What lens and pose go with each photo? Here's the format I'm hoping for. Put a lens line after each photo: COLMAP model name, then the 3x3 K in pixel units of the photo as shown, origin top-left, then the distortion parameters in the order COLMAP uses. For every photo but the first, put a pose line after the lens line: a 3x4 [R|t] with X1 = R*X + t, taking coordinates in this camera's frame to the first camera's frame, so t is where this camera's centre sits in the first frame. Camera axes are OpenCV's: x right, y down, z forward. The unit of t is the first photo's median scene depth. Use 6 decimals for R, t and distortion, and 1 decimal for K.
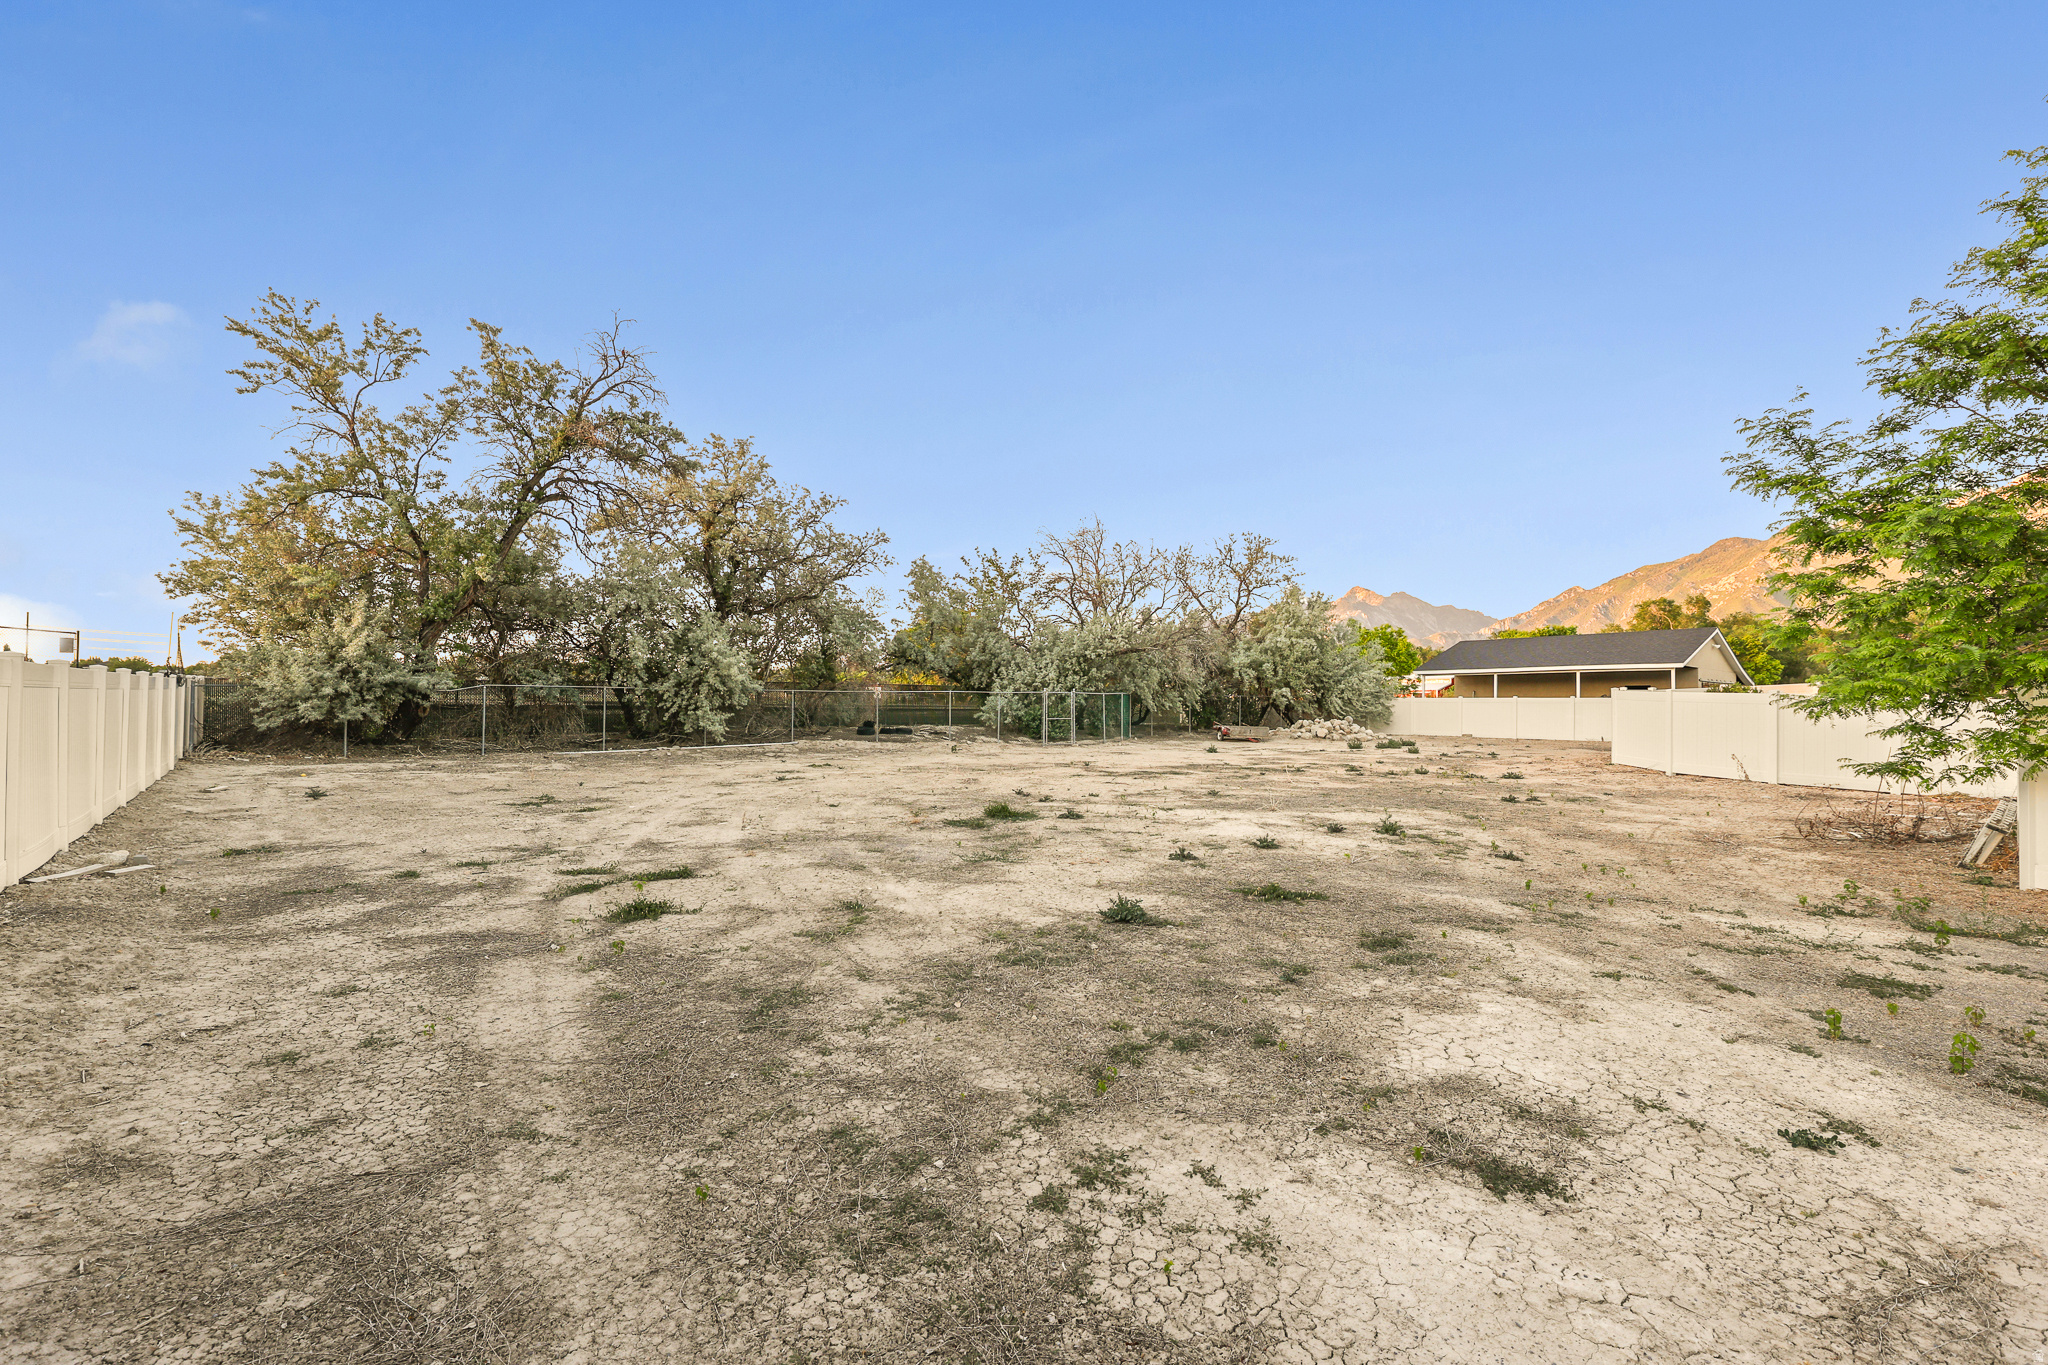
lens RADIAL K [[859.2, 0, 1024.6], [0, 859.2, 705.9], [0, 0, 1]] dist [-0.001285, -0.000342]
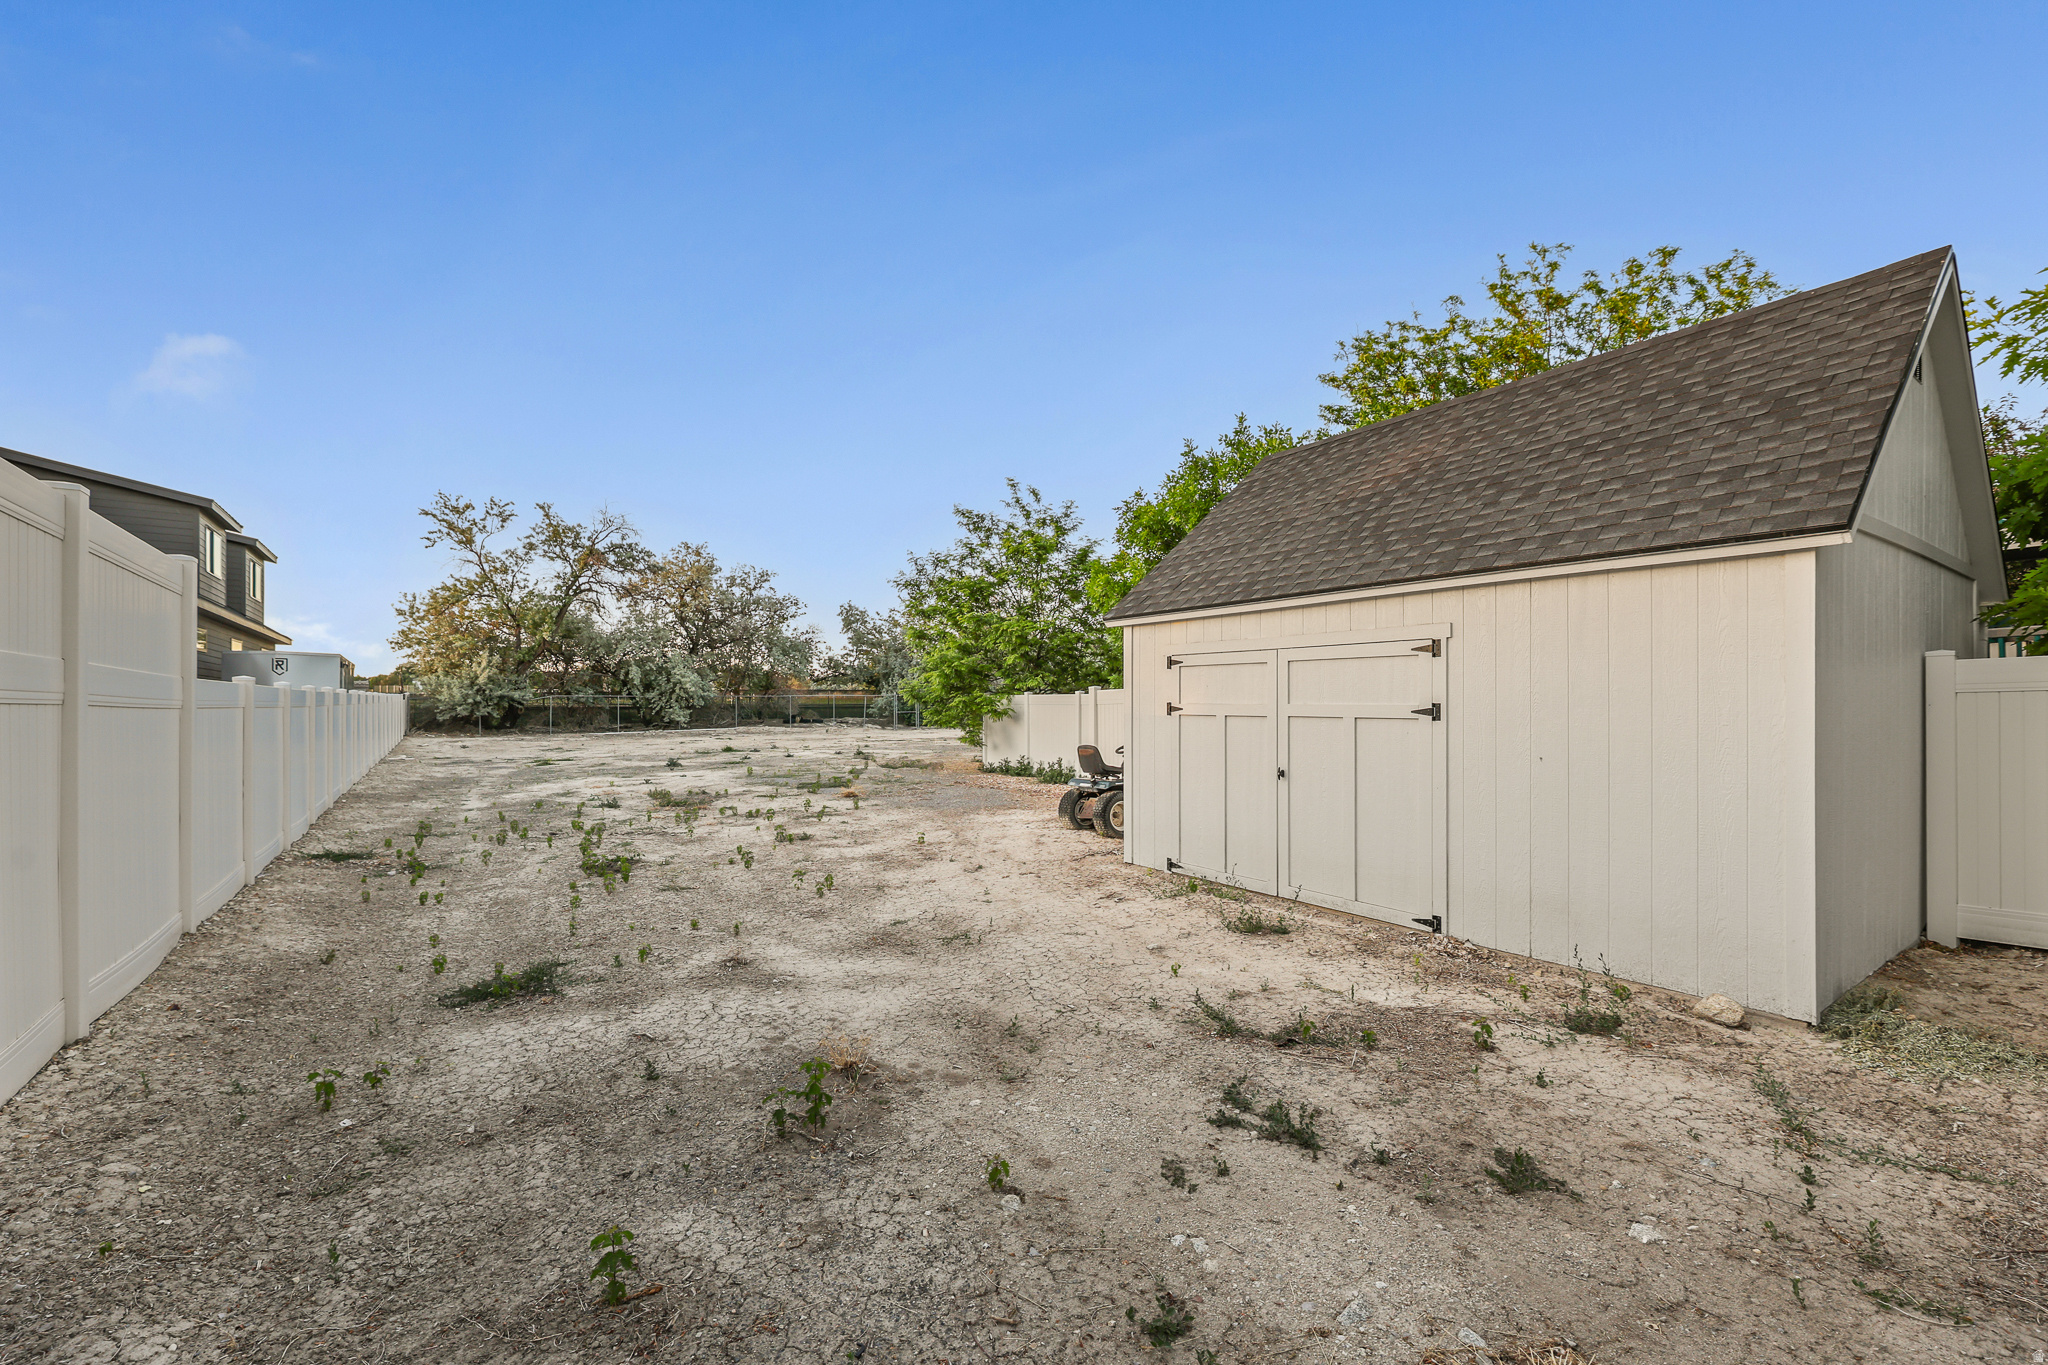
lens RADIAL K [[851.5, 0, 1021.1], [0, 851.5, 714.9], [0, 0, 1]] dist [-0.000482, -0.000076]
pose [[0.992614, -0.010456, -0.120862, 0.520102], [0.012039, 0.999851, 0.012378, 0.004739], [0.120714, -0.013742, 0.992592, -0.603271]]
